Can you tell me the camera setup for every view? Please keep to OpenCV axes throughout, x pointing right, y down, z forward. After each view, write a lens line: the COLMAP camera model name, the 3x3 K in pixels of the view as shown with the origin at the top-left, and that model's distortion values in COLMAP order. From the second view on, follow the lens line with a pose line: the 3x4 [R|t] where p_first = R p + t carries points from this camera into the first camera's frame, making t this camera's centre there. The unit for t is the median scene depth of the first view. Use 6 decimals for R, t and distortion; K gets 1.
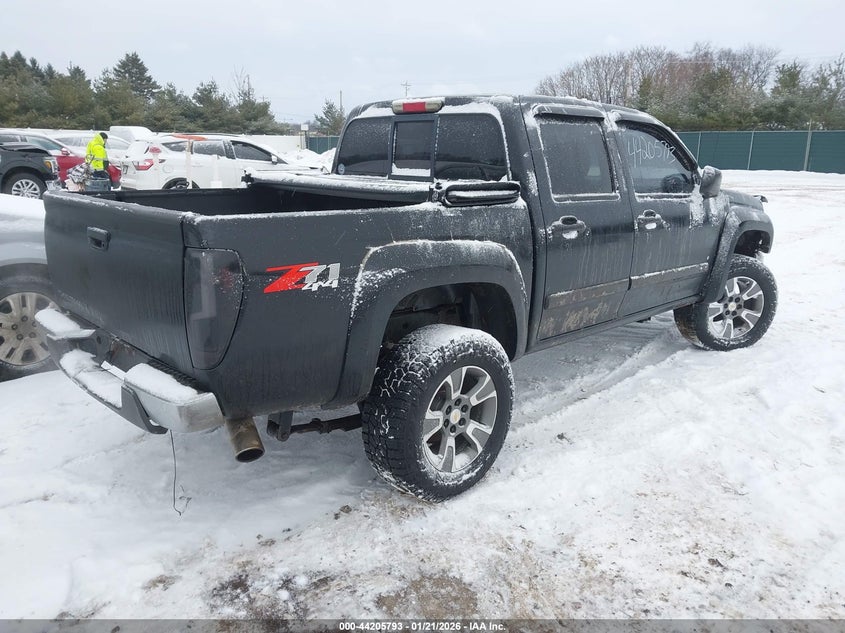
lens RADIAL K [[639.2, 0, 419.7], [0, 639.2, 314.0], [0, 0, 1]] dist [0.006167, 0.003645]
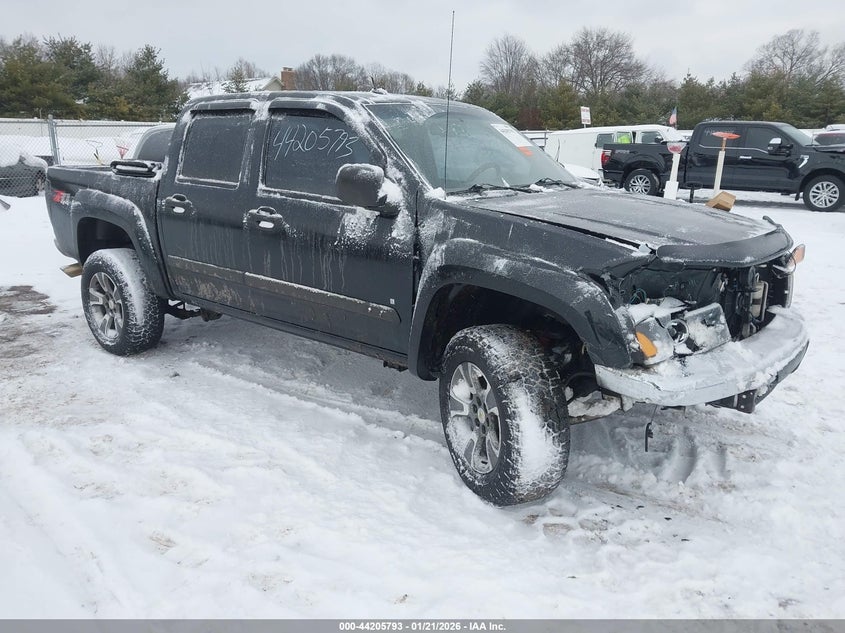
lens RADIAL K [[639.2, 0, 419.6], [0, 639.2, 317.4], [0, 0, 1]] dist [0.006167, 0.003645]
pose [[0.159541, 0.254733, -0.953760, 1.427246], [-0.257178, 0.943499, 0.208973, -0.284912], [0.953103, 0.211947, 0.216039, 1.146092]]
